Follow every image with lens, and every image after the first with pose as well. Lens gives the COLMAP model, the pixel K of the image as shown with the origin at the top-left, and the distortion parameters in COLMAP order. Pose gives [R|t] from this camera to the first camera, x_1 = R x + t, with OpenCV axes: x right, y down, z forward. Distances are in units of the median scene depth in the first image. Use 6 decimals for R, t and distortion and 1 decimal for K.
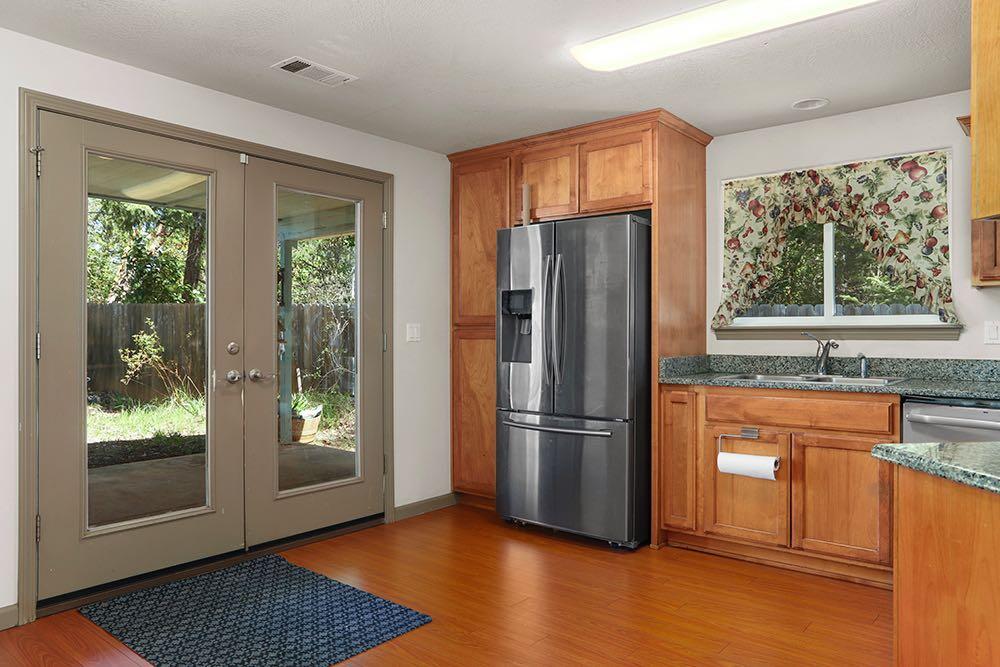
lens RADIAL K [[689.5, 0, 500.0], [0, 689.5, 333.5], [0, 0, 1]] dist [-0.098483, 0.089802]
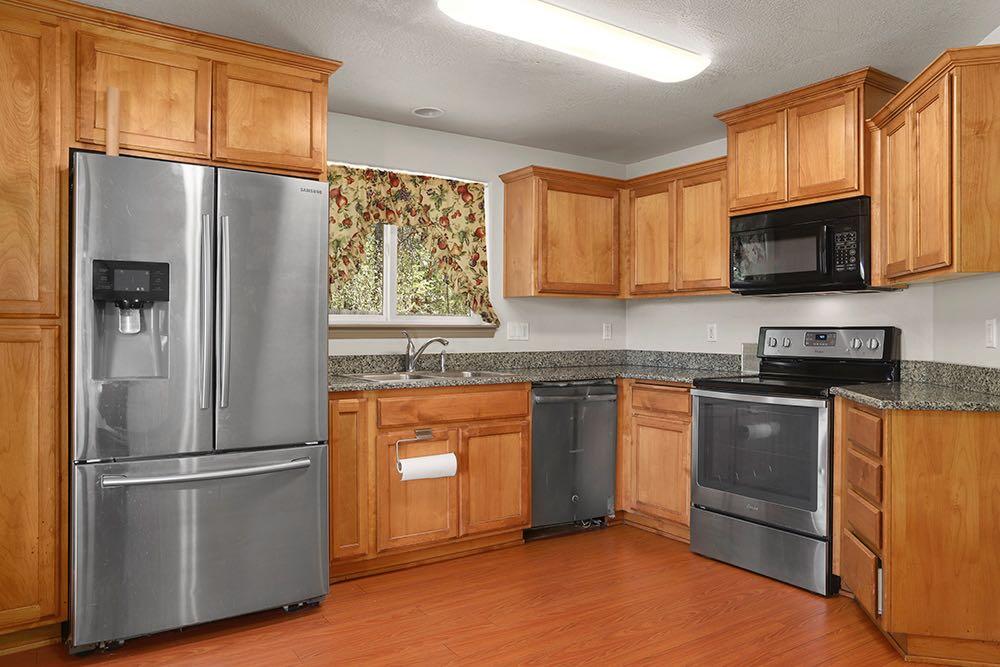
lens RADIAL K [[689.5, 0, 500.0], [0, 689.5, 333.5], [0, 0, 1]] dist [-0.098483, 0.089802]
pose [[0.282748, -0.002142, 0.959192, -0.523643], [-0.000745, 0.999997, 0.002453, -0.000513], [-0.959194, -0.001408, 0.282746, 0.592740]]
